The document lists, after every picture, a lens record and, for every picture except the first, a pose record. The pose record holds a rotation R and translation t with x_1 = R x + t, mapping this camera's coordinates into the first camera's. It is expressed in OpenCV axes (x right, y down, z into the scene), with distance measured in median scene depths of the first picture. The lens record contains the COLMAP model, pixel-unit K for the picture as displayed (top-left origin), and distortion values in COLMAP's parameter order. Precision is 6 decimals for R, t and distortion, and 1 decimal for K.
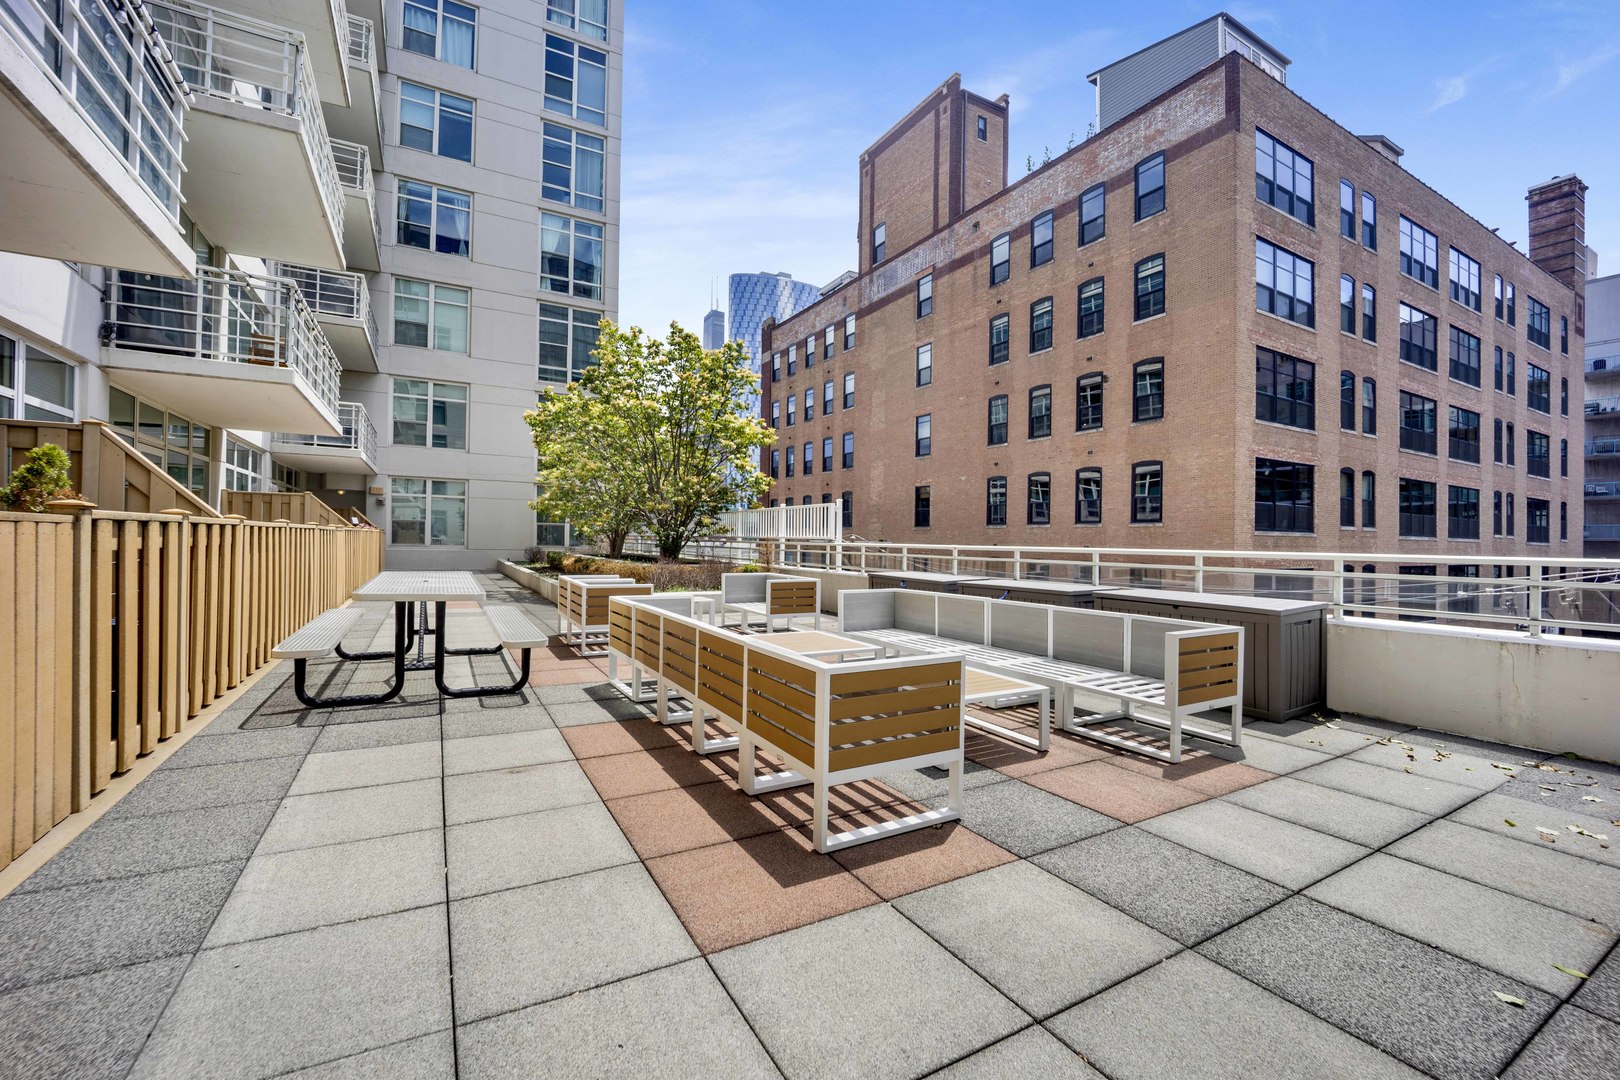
lens RADIAL K [[664.8, 0, 810.0], [0, 664.8, 540.0], [0, 0, 1]] dist [-0.016502, 0.000161]
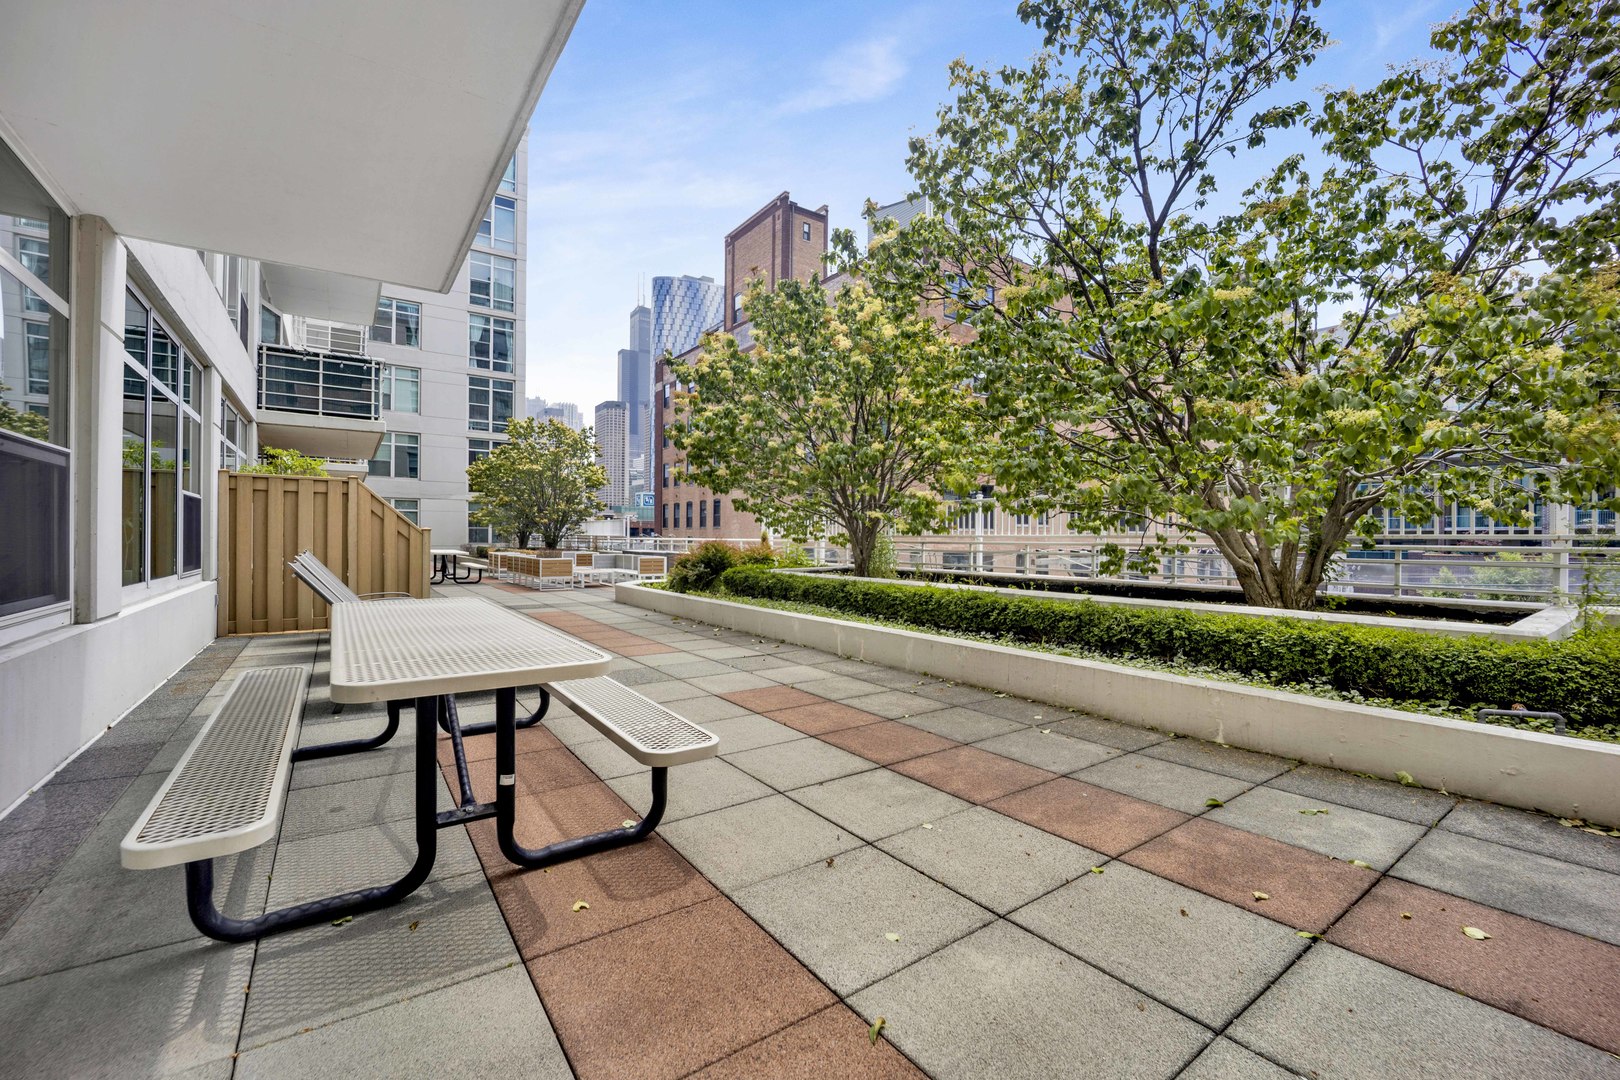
lens RADIAL K [[664.8, 0, 810.0], [0, 664.8, 540.0], [0, 0, 1]] dist [-0.016502, 0.000161]
pose [[0.994818, -0.008600, 0.101308, 0.179750], [0.008190, 0.999957, 0.004462, 0.001478], [-0.101342, -0.003609, 0.994845, -0.503712]]
